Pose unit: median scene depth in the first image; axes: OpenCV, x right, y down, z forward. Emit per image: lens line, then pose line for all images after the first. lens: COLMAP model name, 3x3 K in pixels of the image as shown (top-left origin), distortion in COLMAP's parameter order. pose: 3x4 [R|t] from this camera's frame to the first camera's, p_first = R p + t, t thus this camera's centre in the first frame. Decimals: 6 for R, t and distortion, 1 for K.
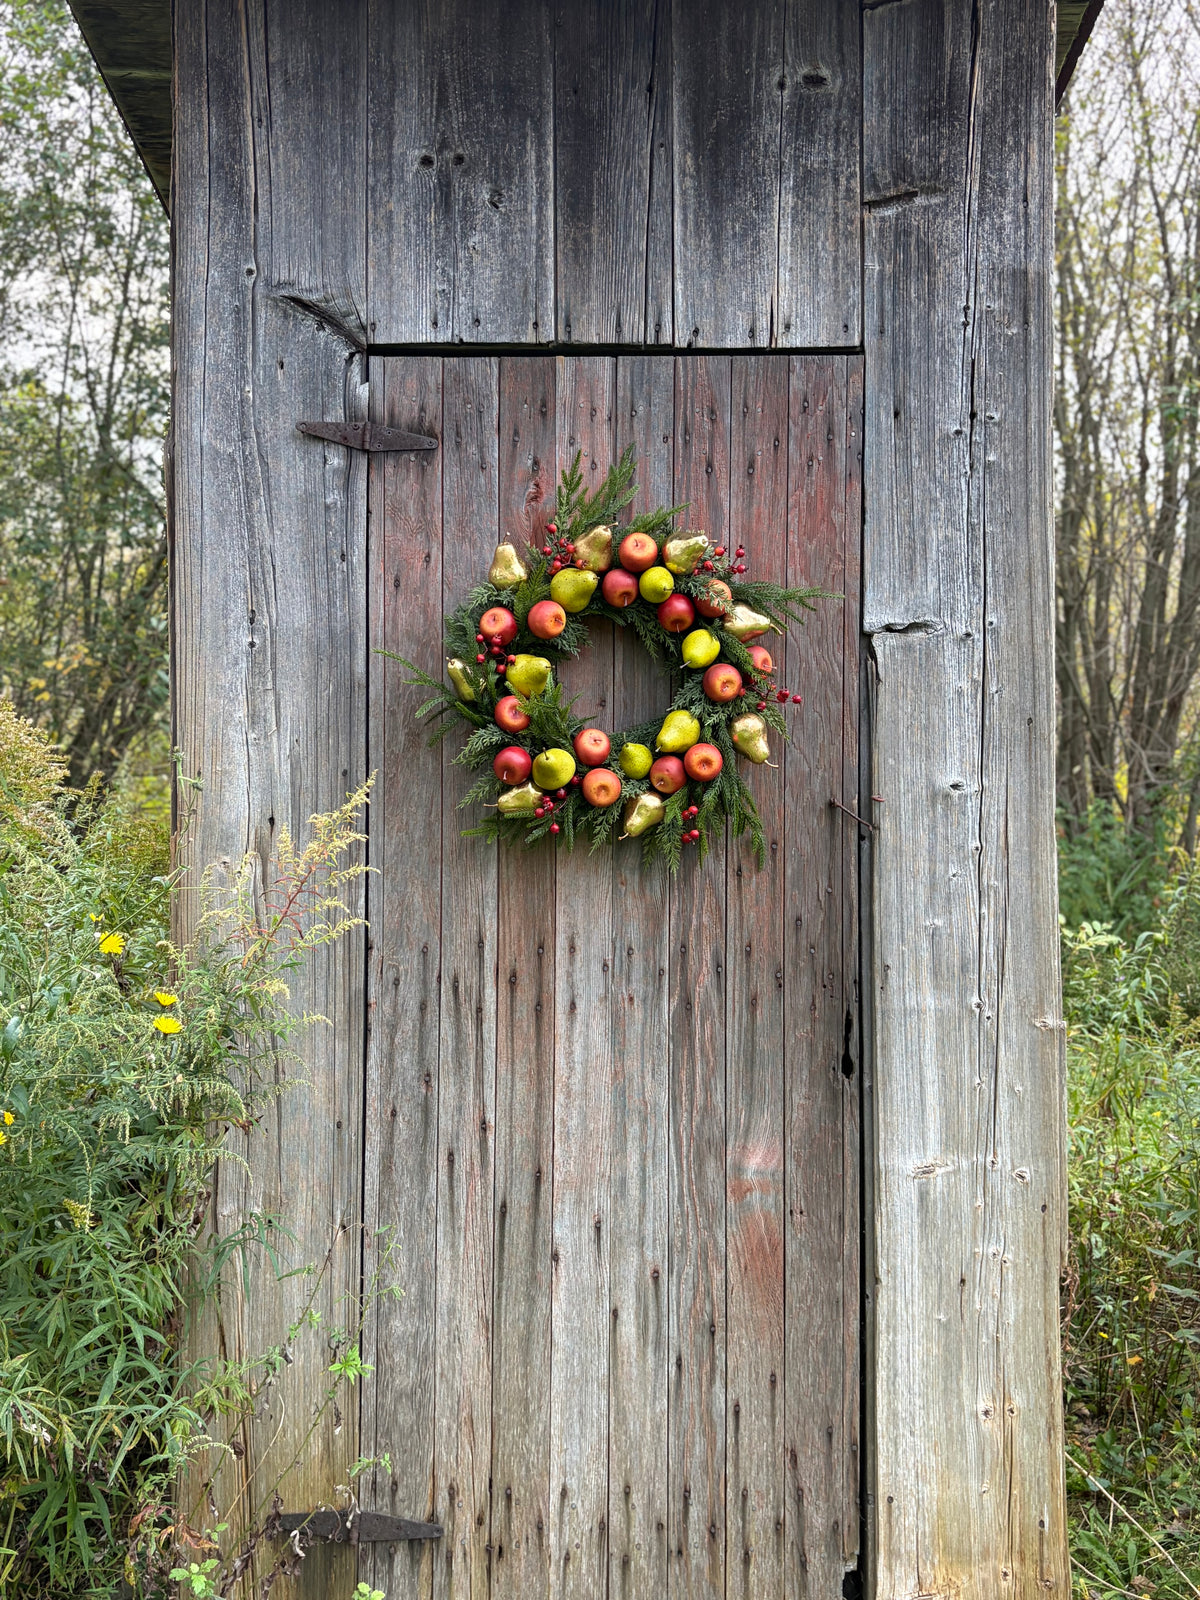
lens RADIAL K [[1572.5, 0, 604.4], [0, 1572.5, 806.9], [0, 0, 1]] dist [0.178895, -0.648007]
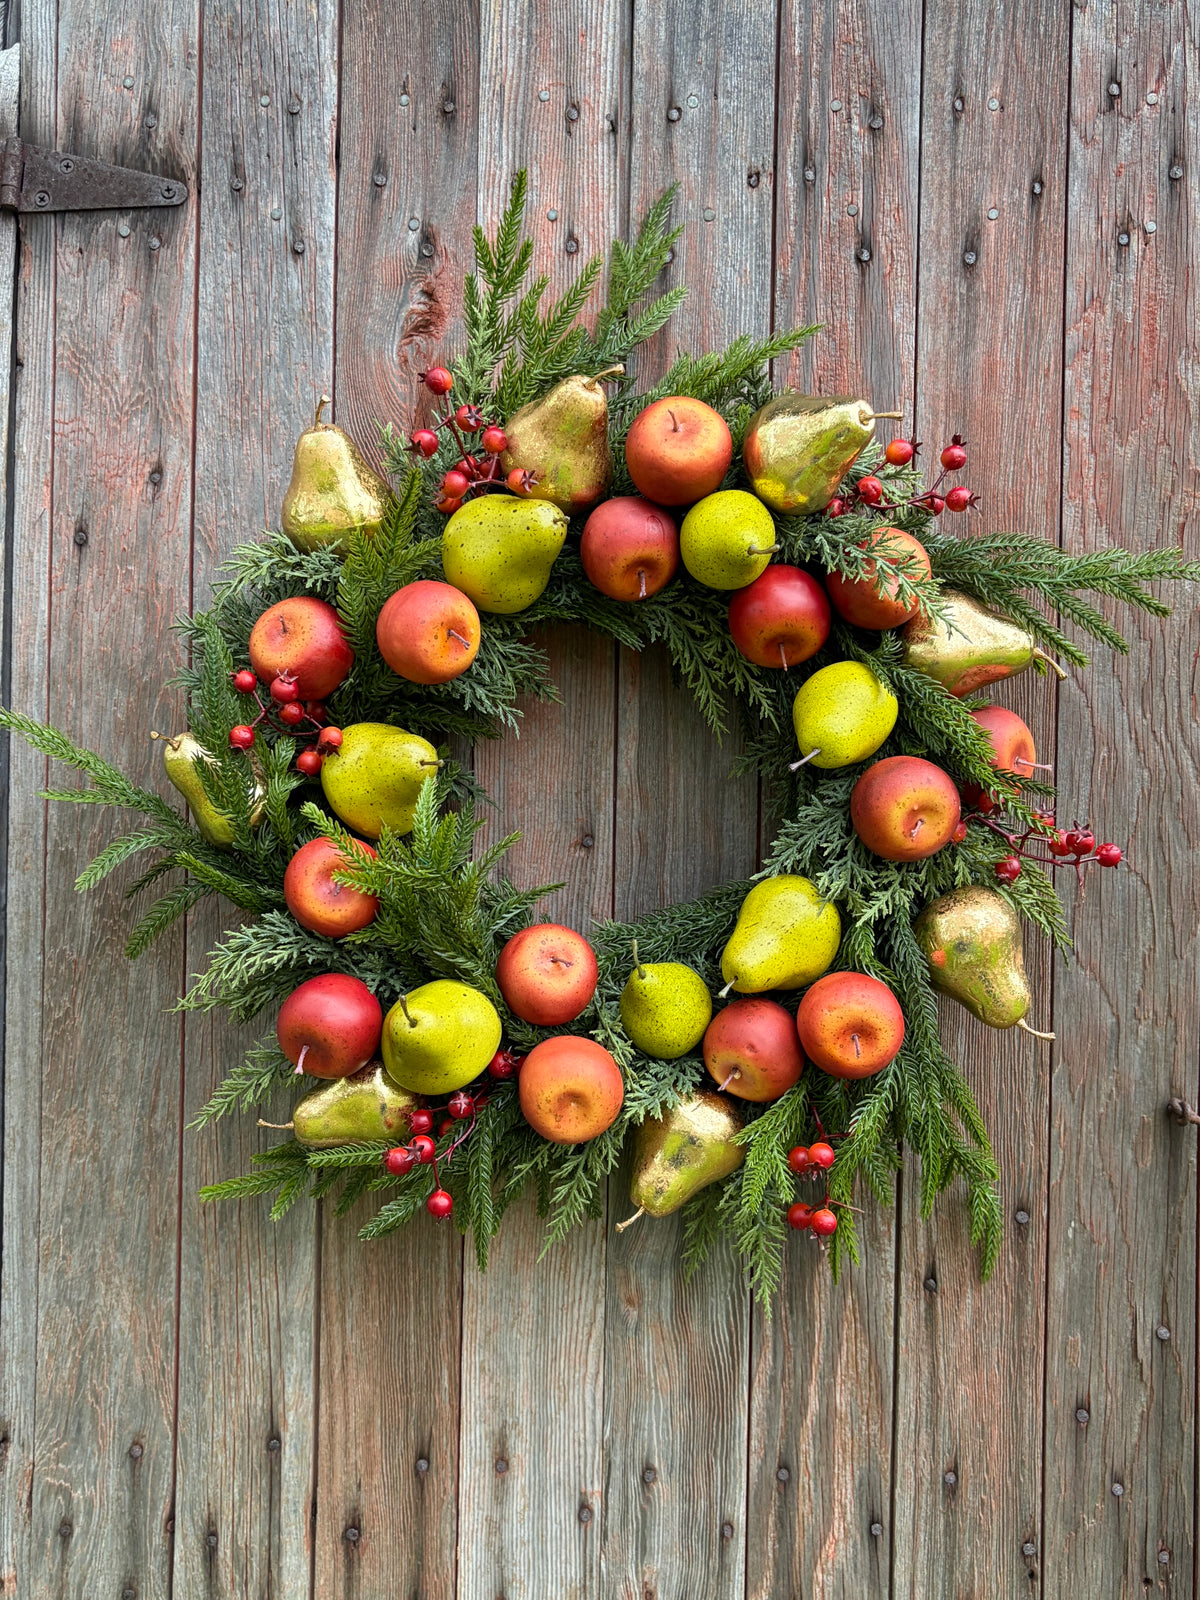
lens RADIAL K [[1572.5, 0, 604.4], [0, 1572.5, 806.9], [0, 0, 1]] dist [0.178895, -0.648007]
pose [[0.999188, 0.013114, -0.038103, 0.018370], [-0.013187, 0.999912, -0.001656, -0.074209], [0.038078, 0.002157, 0.999272, 0.603018]]
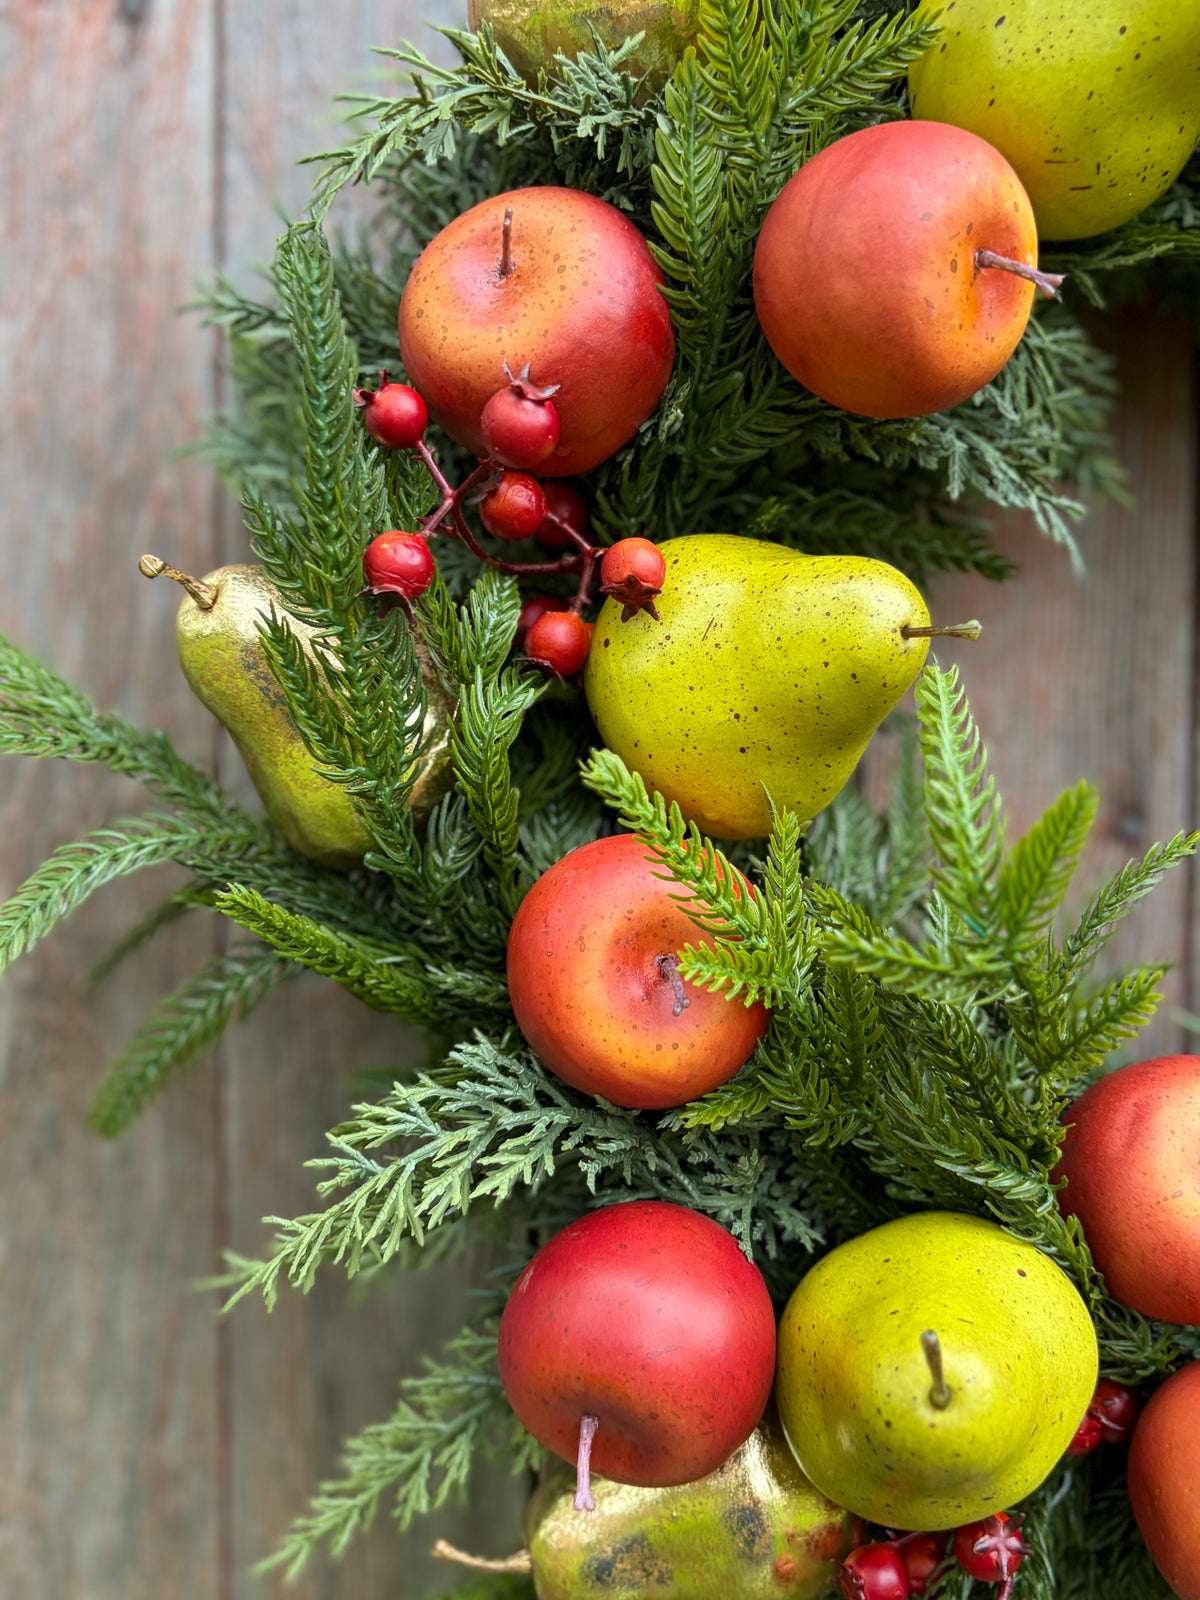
lens RADIAL K [[1606.4, 0, 614.0], [0, 1606.4, 804.2], [0, 0, 1]] dist [0.083187, -0.252924]
pose [[0.999834, 0.002725, -0.018014, -0.055283], [-0.001993, 0.999176, 0.040547, -0.075546], [0.018109, -0.040505, 0.999015, 0.820851]]
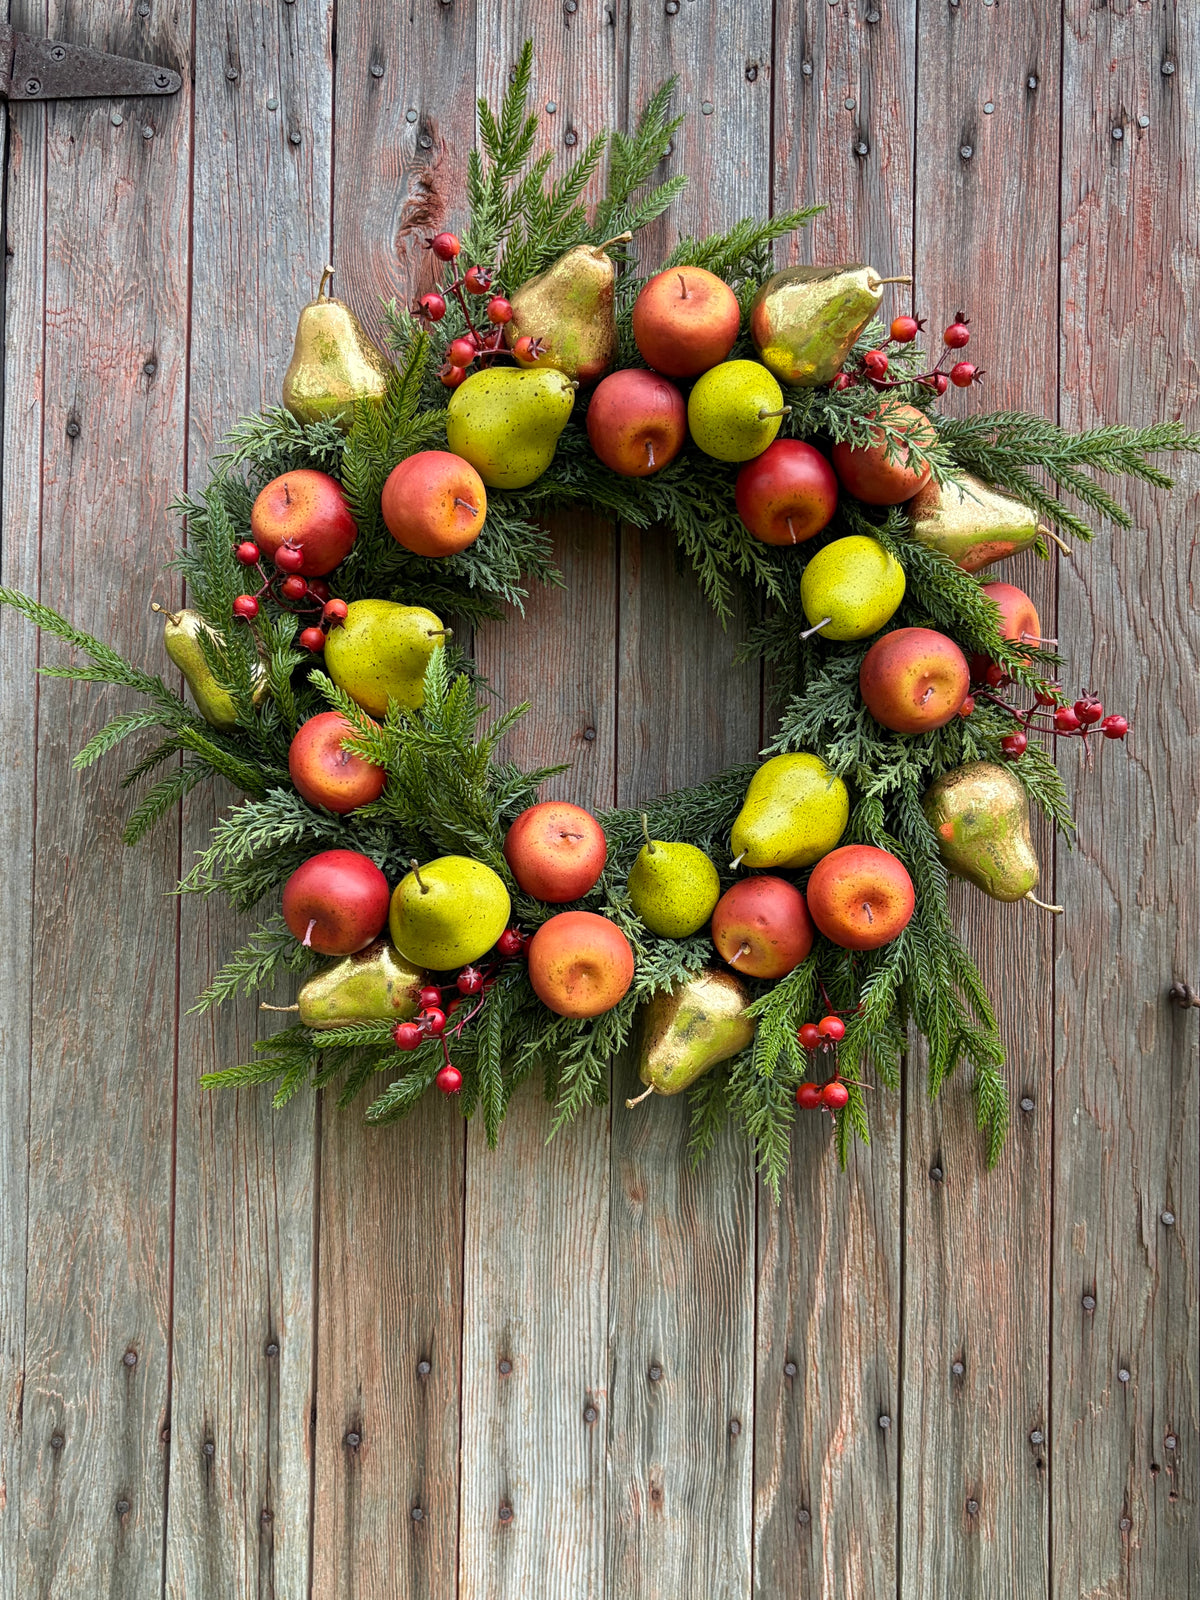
lens RADIAL K [[1572.5, 0, 604.4], [0, 1572.5, 806.9], [0, 0, 1]] dist [0.178895, -0.648007]
pose [[0.999956, 0.007608, -0.005396, 0.005111], [-0.007713, 0.999776, -0.019715, -0.039788], [0.005245, 0.019756, 0.999791, 0.605555]]
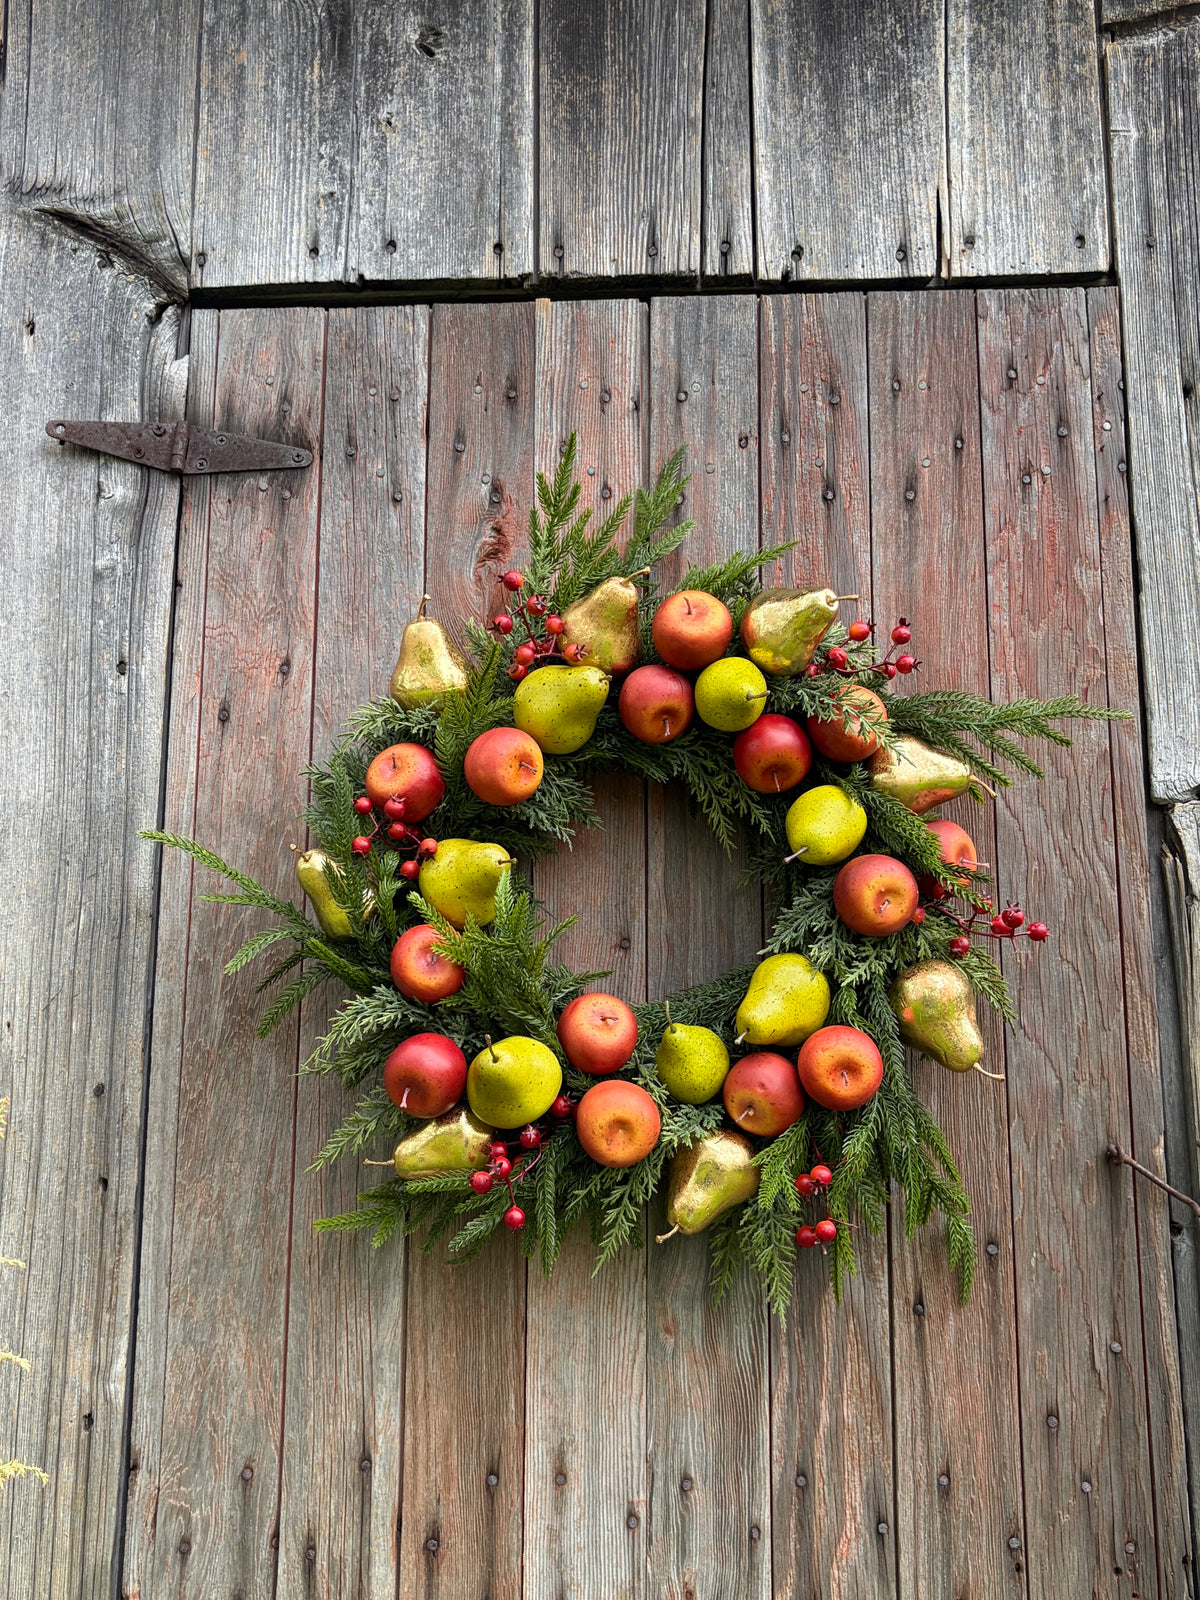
lens RADIAL K [[1572.5, 0, 604.4], [0, 1572.5, 806.9], [0, 0, 1]] dist [0.178895, -0.648007]
pose [[0.999121, -0.008121, -0.041118, 0.013232], [0.000464, 0.983133, -0.182893, -0.017779], [0.041910, 0.182713, 0.982273, 0.506620]]
